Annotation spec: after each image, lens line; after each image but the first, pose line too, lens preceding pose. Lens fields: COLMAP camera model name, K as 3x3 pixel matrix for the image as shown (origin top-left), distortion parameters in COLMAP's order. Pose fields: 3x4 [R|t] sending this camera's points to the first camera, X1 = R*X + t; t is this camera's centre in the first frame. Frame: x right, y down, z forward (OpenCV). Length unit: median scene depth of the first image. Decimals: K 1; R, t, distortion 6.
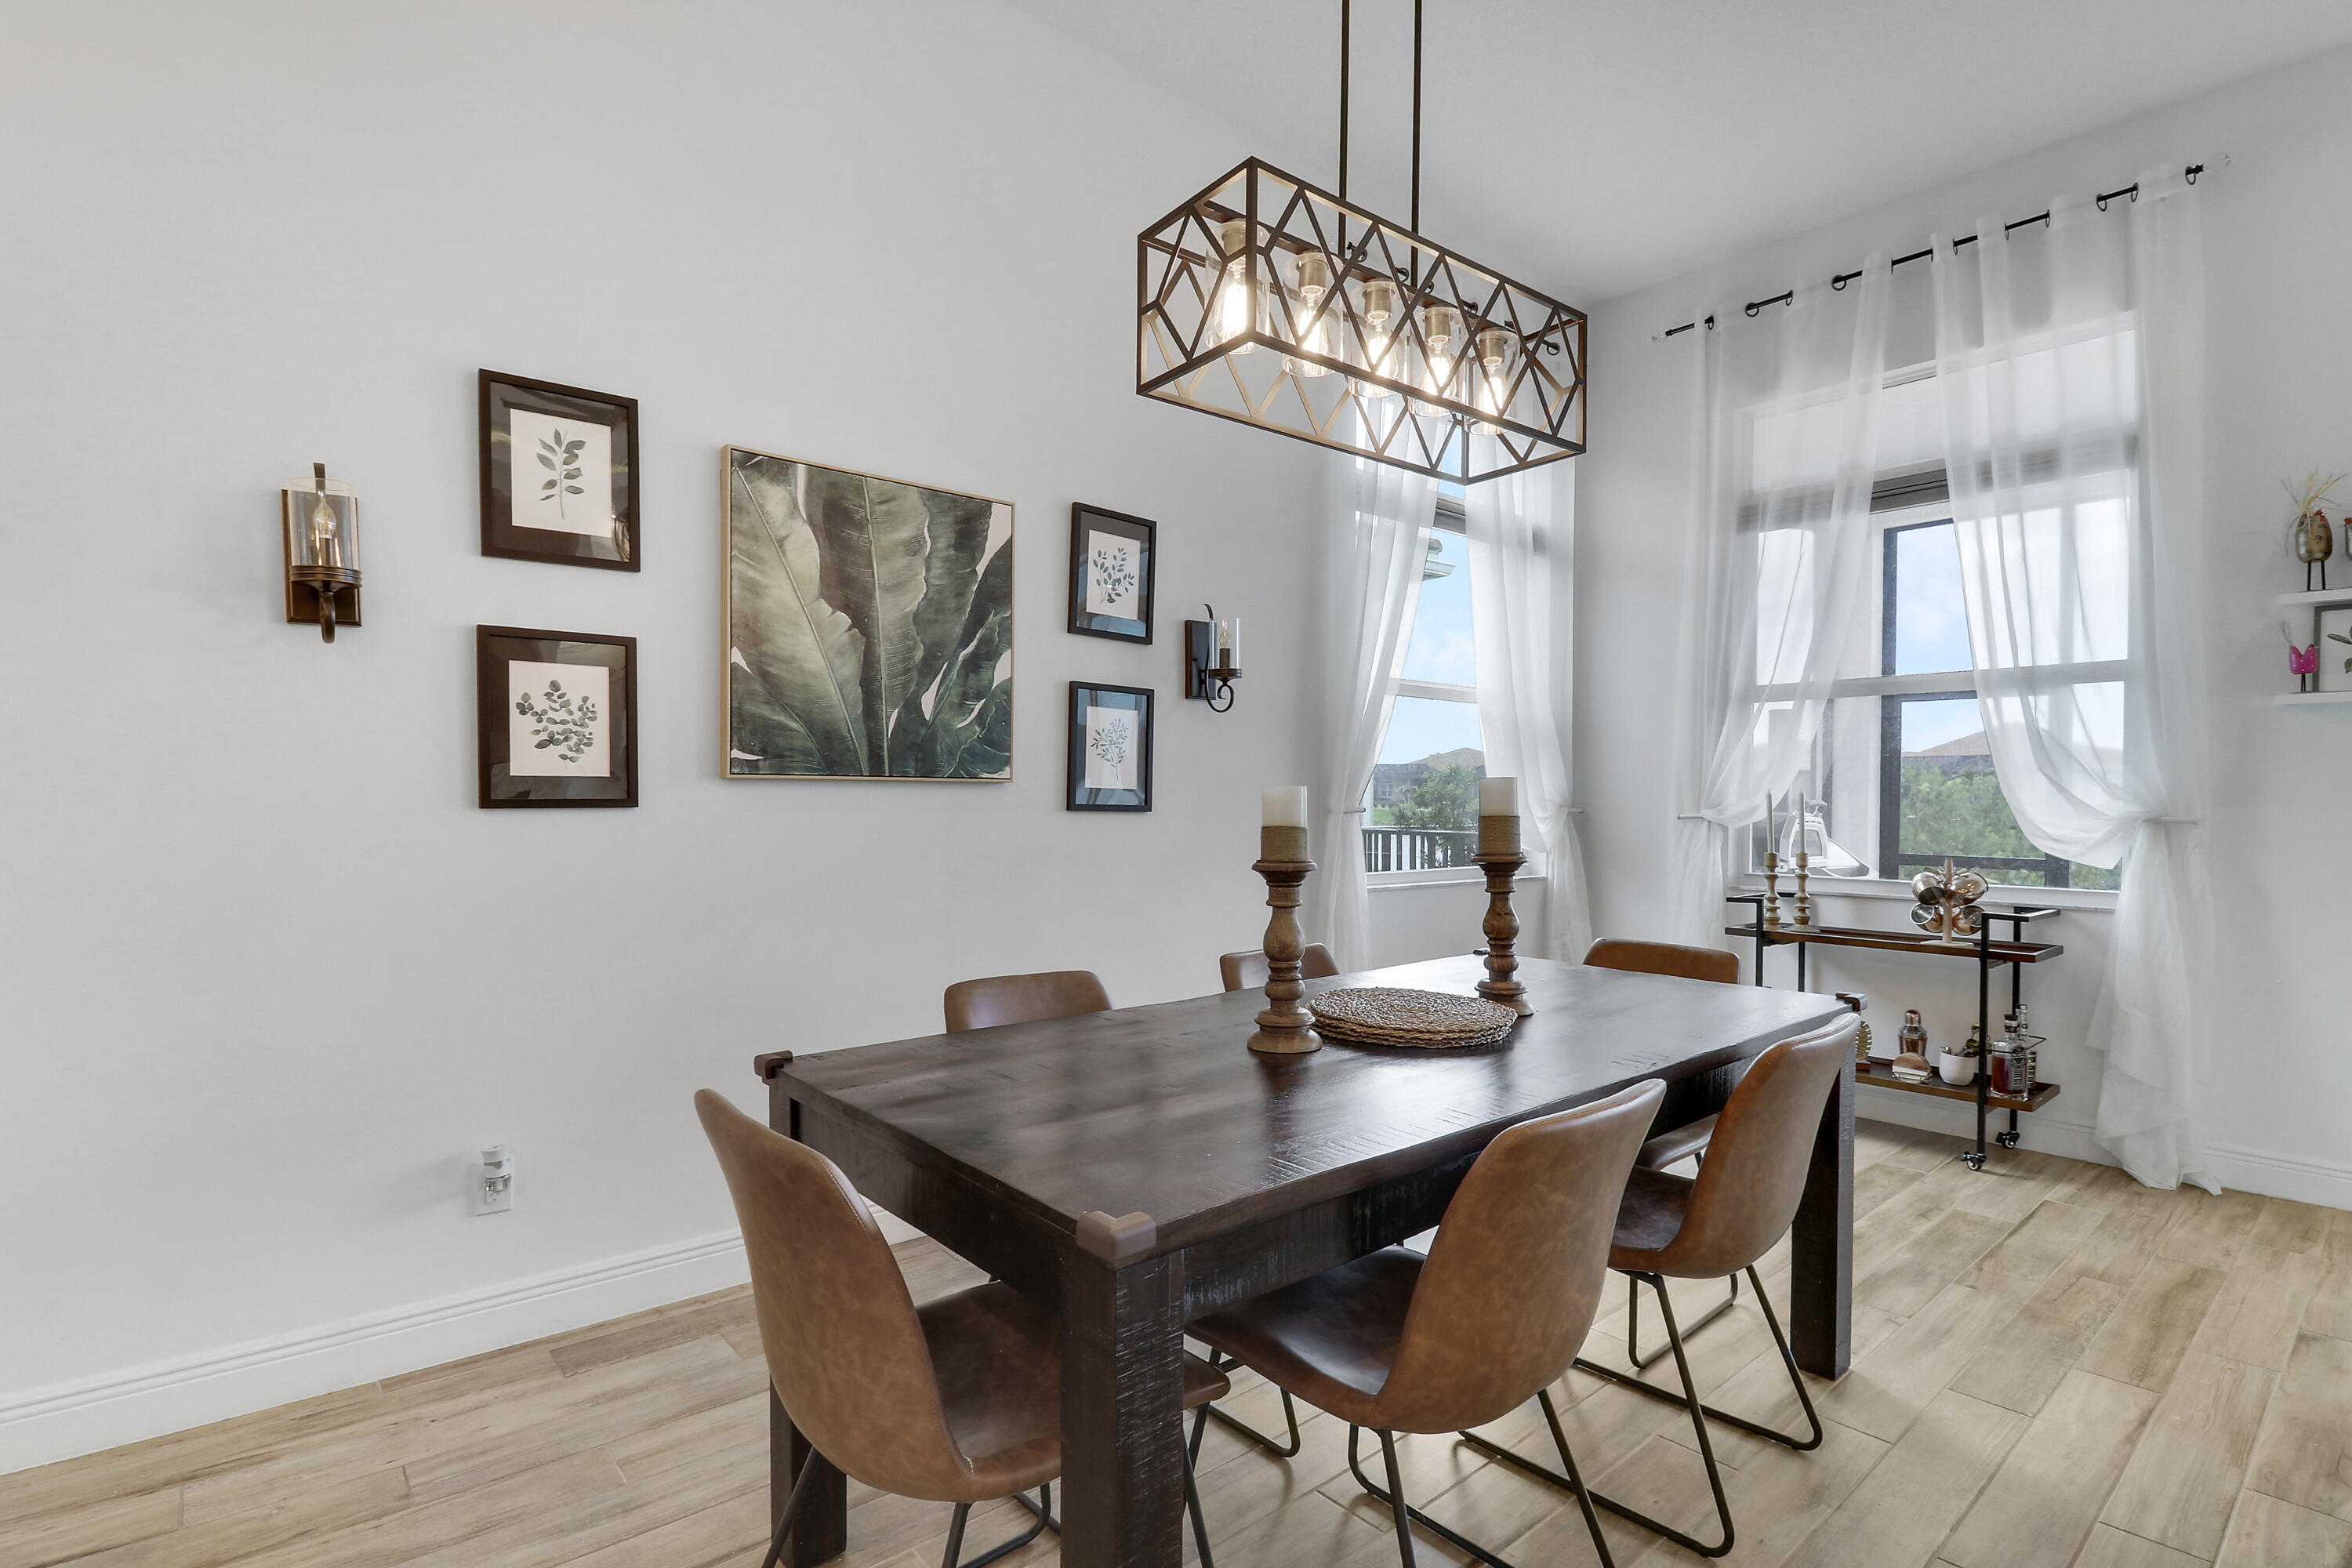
lens RADIAL K [[1118.5, 0, 1179.5], [0, 1118.5, 819.1], [0, 0, 1]] dist [-0.005275, -0.006686]
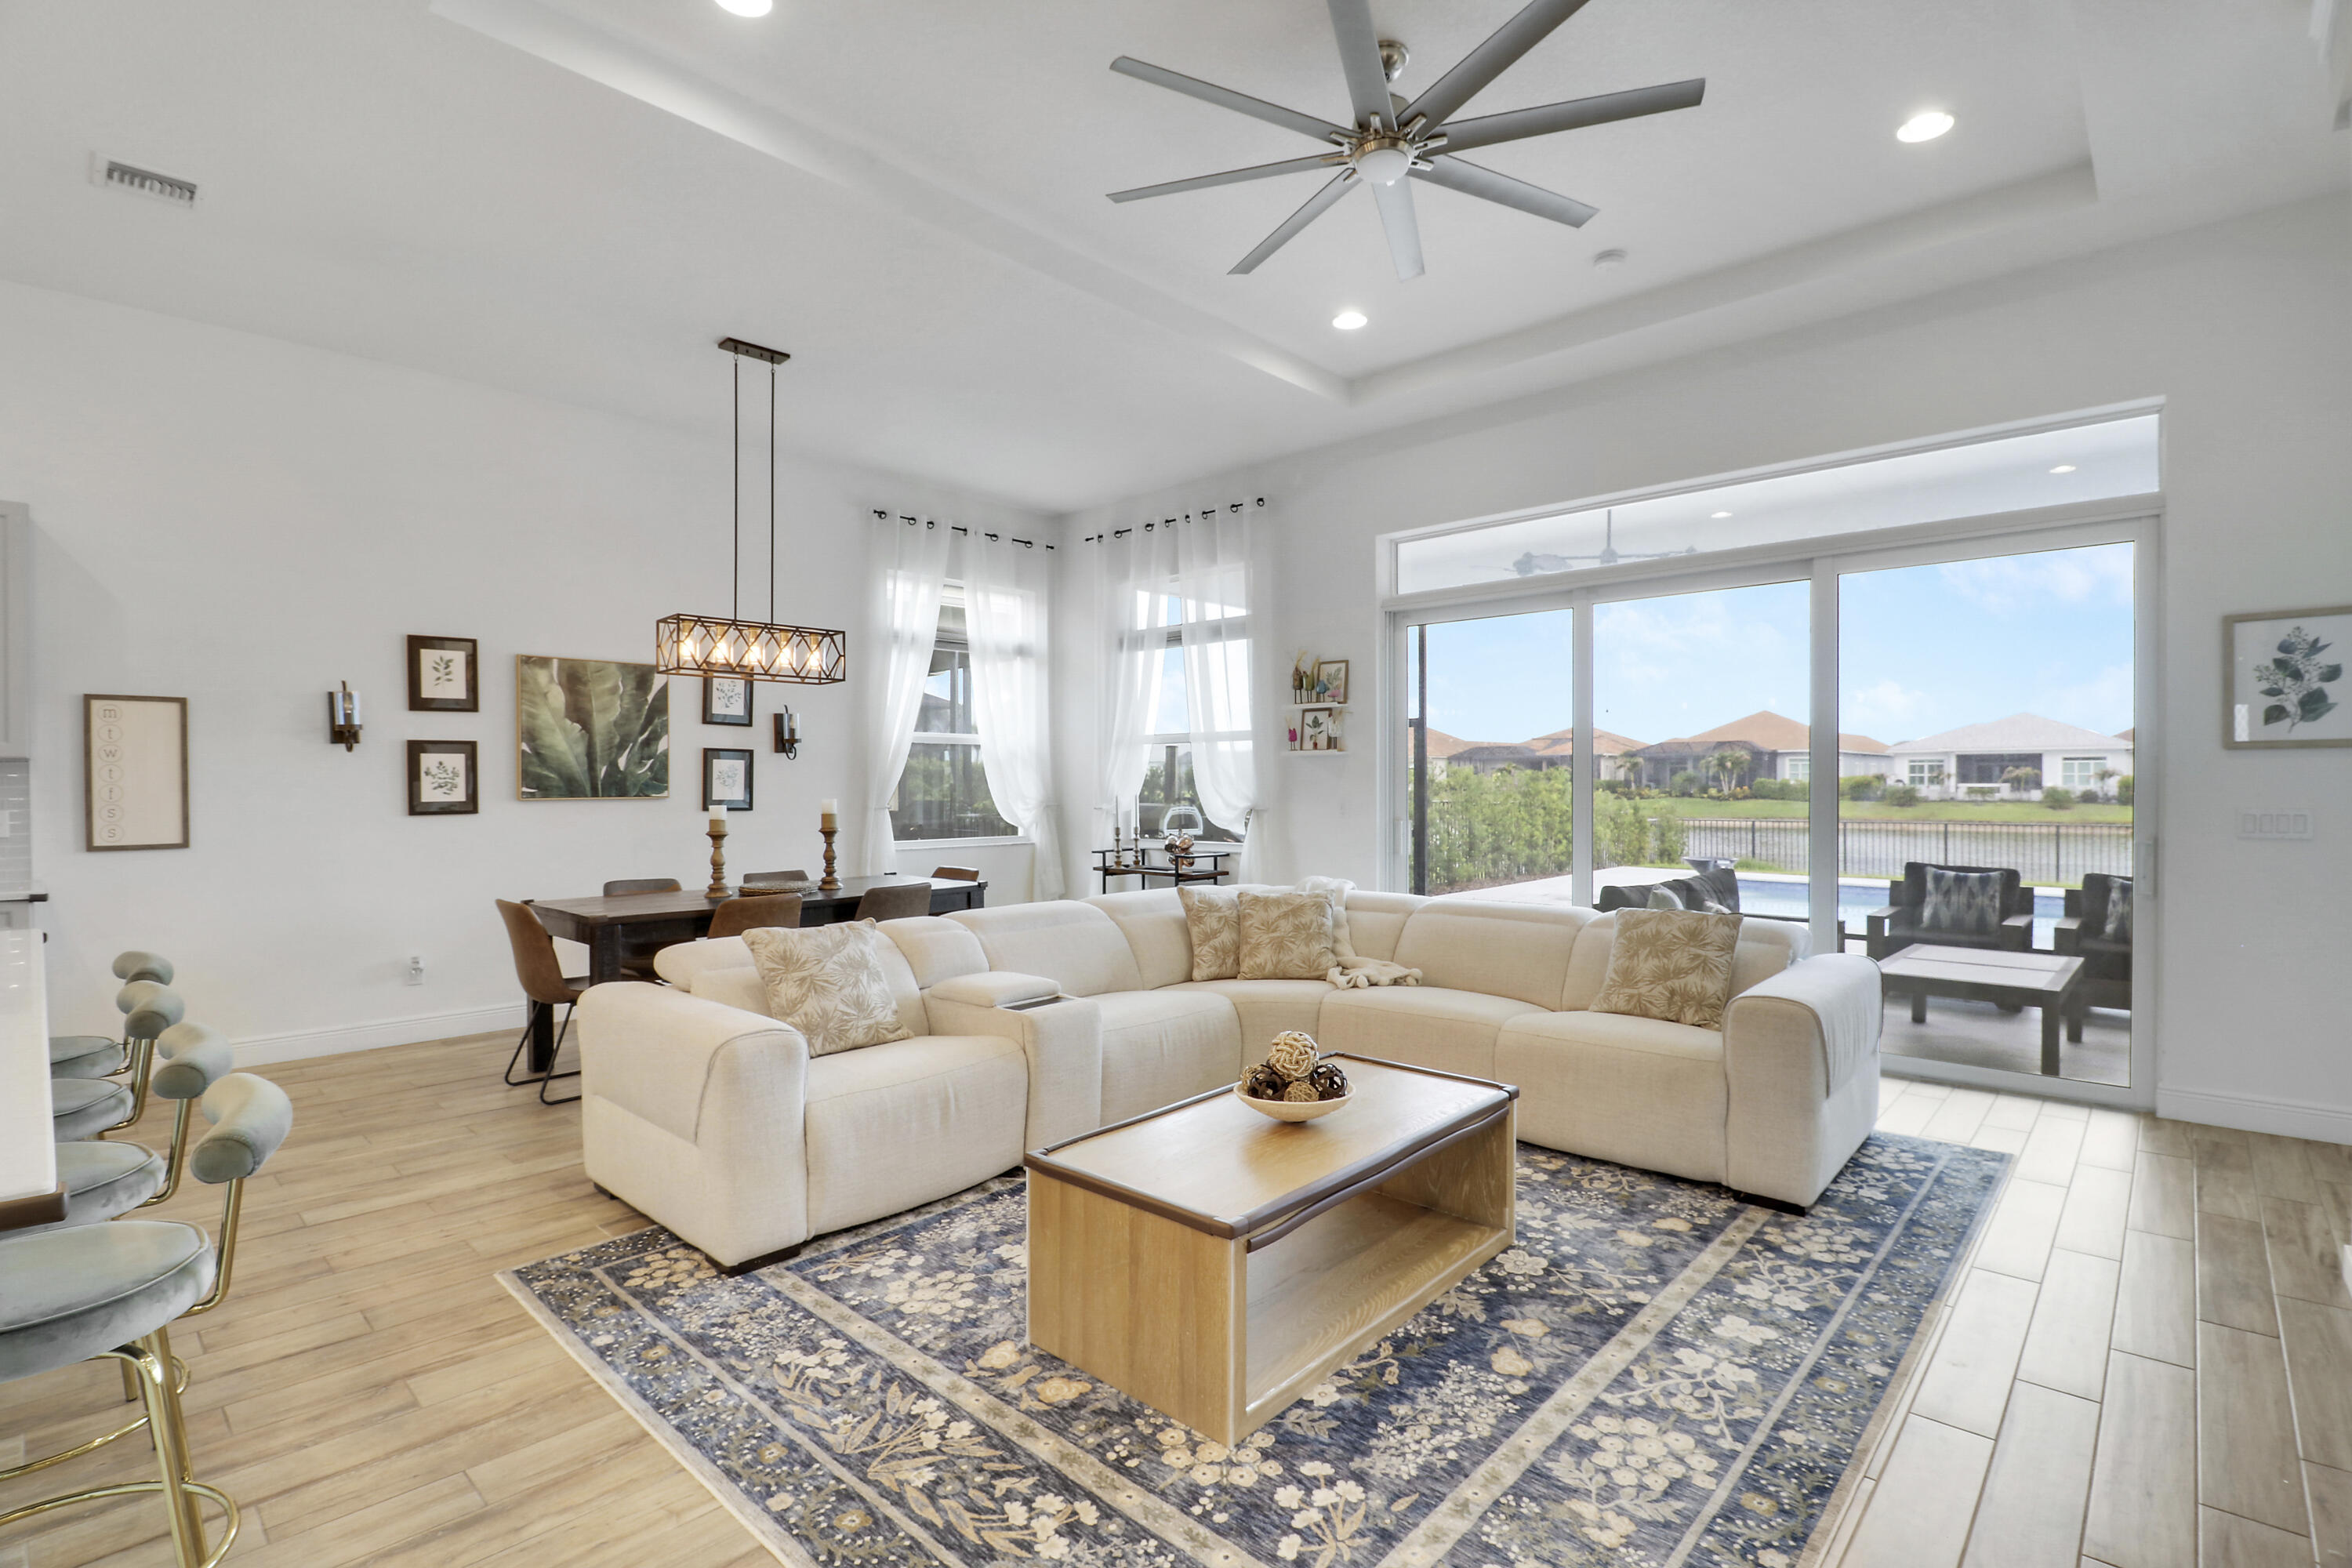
lens RADIAL K [[1092.8, 0, 1185.8], [0, 1092.8, 797.3], [0, 0, 1]] dist [-0.006046, -0.009428]
pose [[0.993894, -0.010317, 0.109857, 0.636811], [0.010751, 0.999937, -0.003354, -0.018558], [-0.109815, 0.004514, 0.993942, -1.233096]]
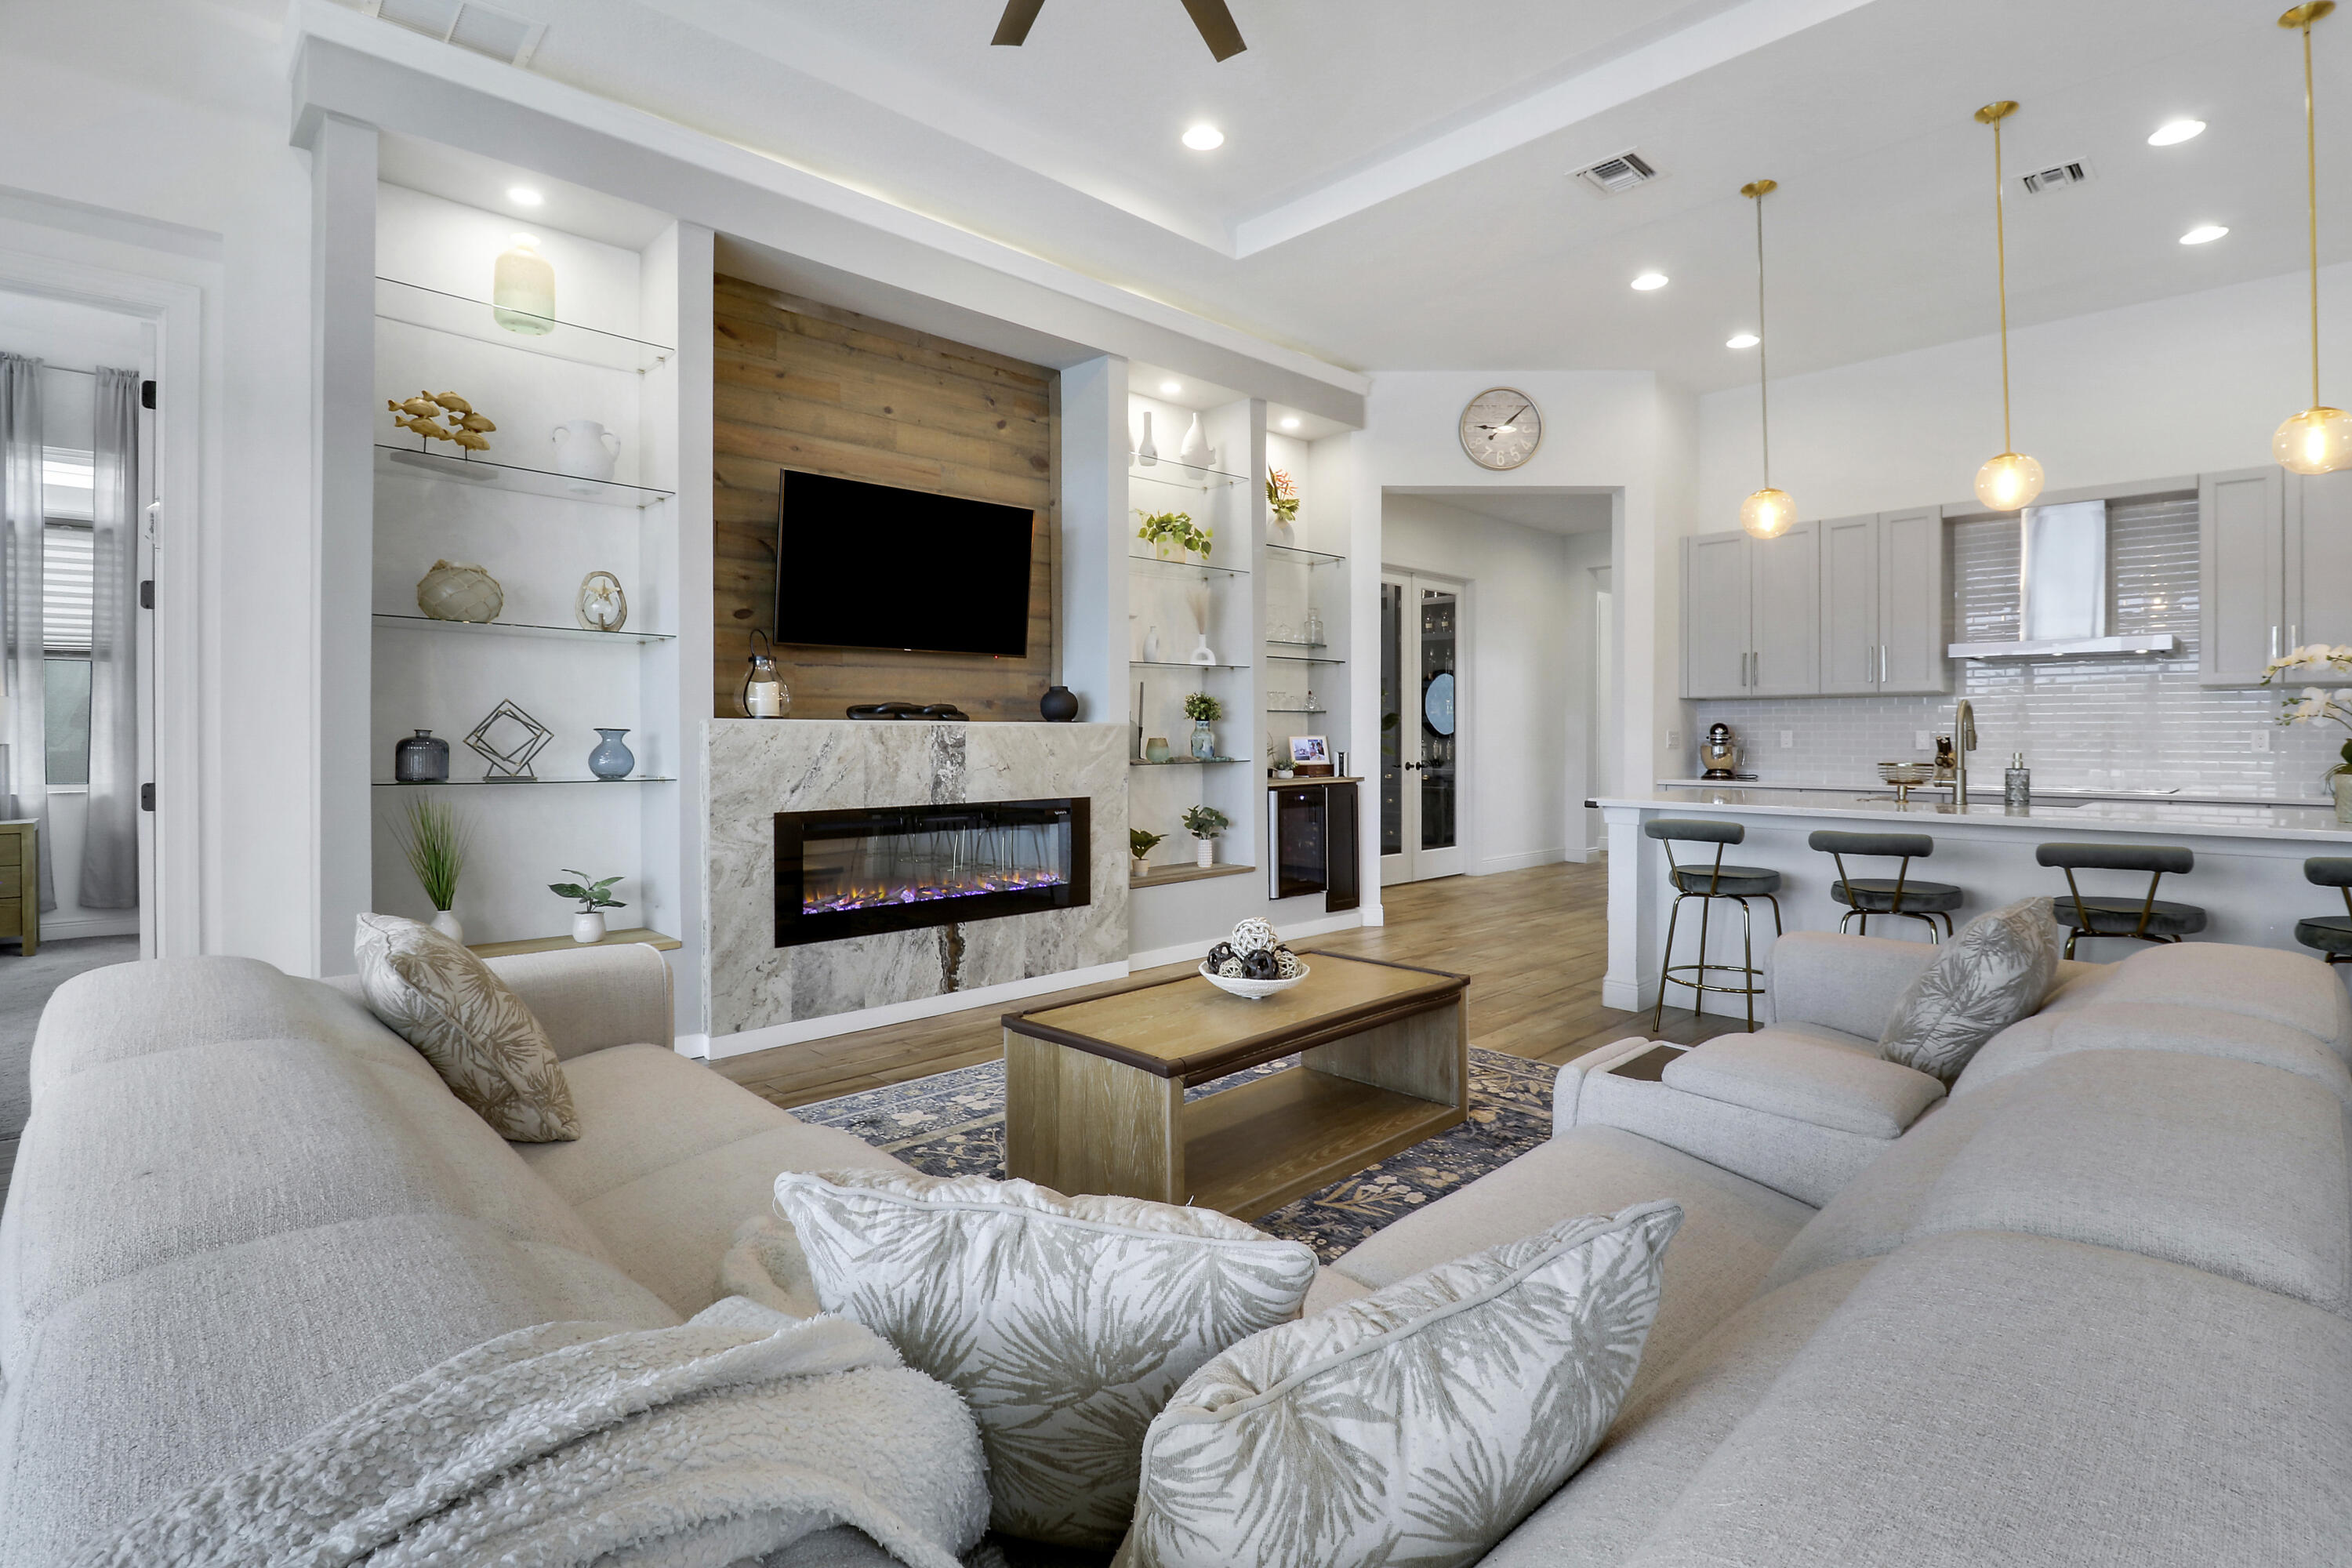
lens RADIAL K [[1092.8, 0, 1199.4], [0, 1092.8, 739.4], [0, 0, 1]] dist [-0.006046, -0.009428]
pose [[-0.997909, -0.006469, -0.064305, 0.961785], [-0.008072, 0.999662, 0.024700, -0.009547], [0.064124, 0.025167, -0.997625, 0.778816]]
